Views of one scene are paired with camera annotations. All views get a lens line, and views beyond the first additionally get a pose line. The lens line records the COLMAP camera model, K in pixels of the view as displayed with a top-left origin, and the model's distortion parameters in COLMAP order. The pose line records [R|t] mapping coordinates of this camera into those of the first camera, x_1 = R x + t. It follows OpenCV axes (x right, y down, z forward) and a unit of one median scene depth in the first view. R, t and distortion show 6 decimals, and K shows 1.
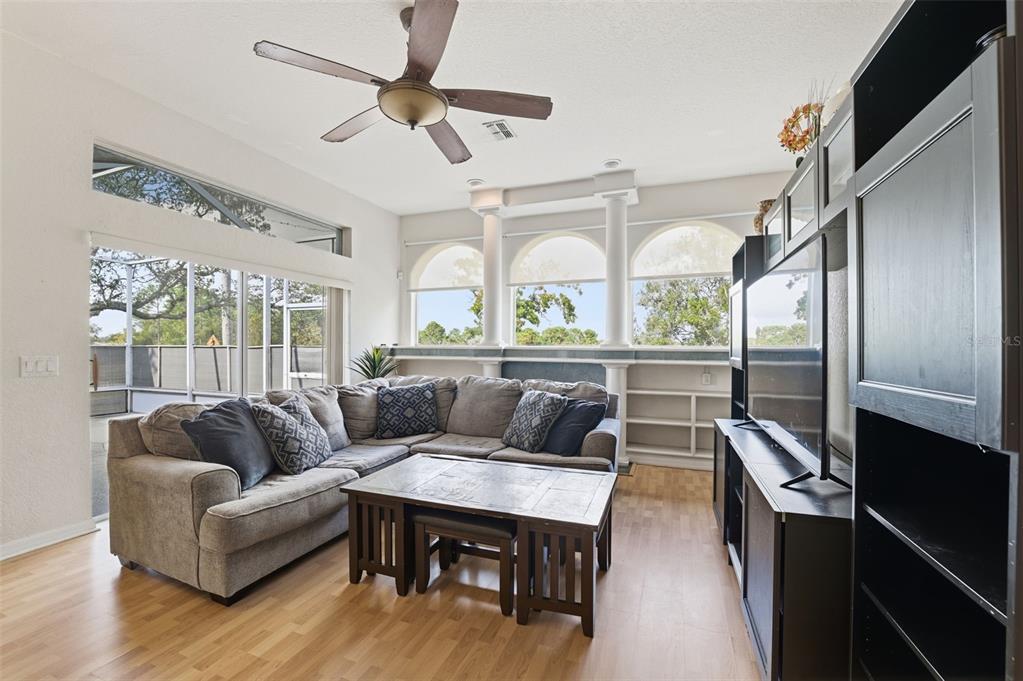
lens RADIAL K [[421.9, 0, 510.1], [0, 421.9, 345.4], [0, 0, 1]] dist [-0.023408, -0.000353]
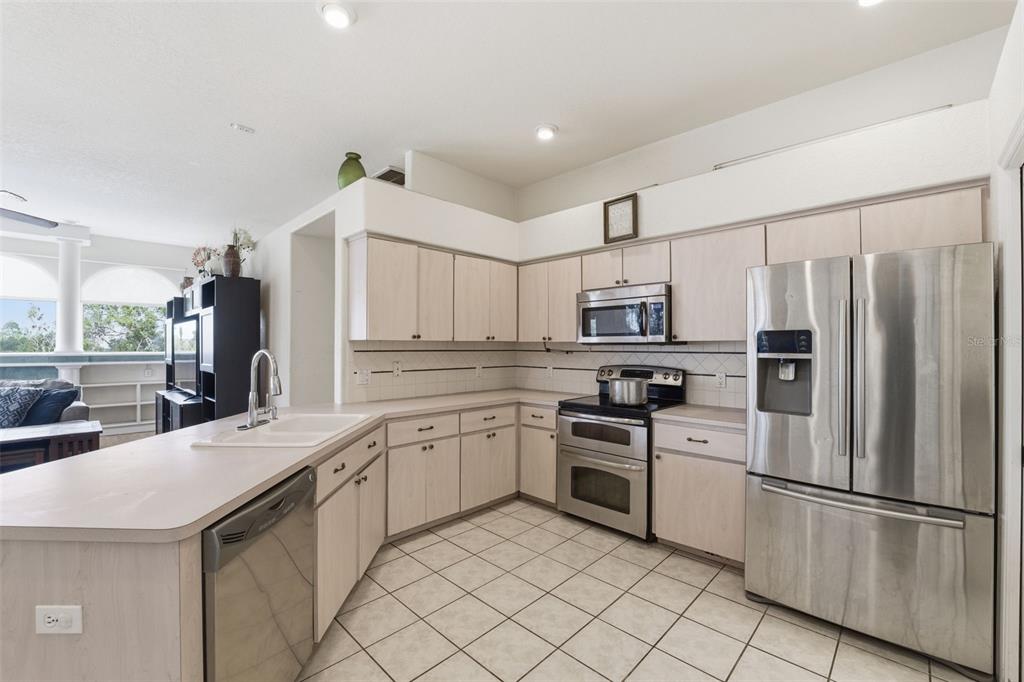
lens RADIAL K [[422.3, 0, 510.6], [0, 422.3, 345.9], [0, 0, 1]] dist [-0.023408, -0.000353]
pose [[0.388560, -0.000777, 0.921423, -0.432591], [-0.001564, 0.999998, 0.001503, -0.024527], [-0.921422, -0.002025, 0.388558, -0.845958]]
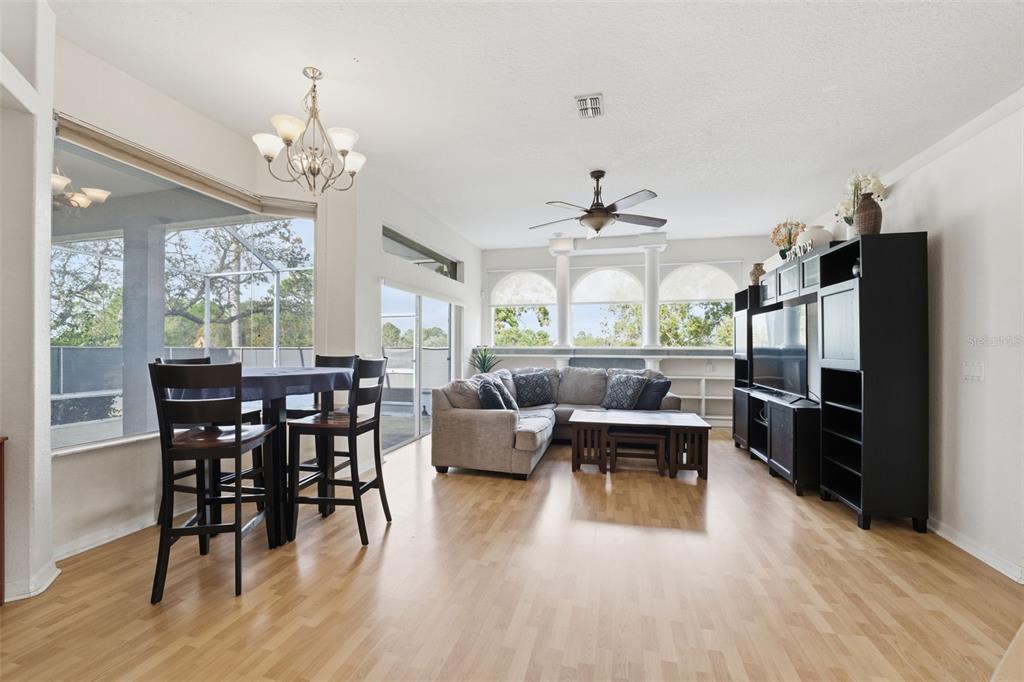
lens RADIAL K [[415.9, 0, 508.5], [0, 415.9, 344.6], [0, 0, 1]] dist [-0.021360, -0.000133]
pose [[0.993016, -0.002082, 0.117965, -0.466977], [0.002550, 0.999989, -0.003815, -0.002576], [-0.117955, 0.004089, 0.993010, -0.443316]]
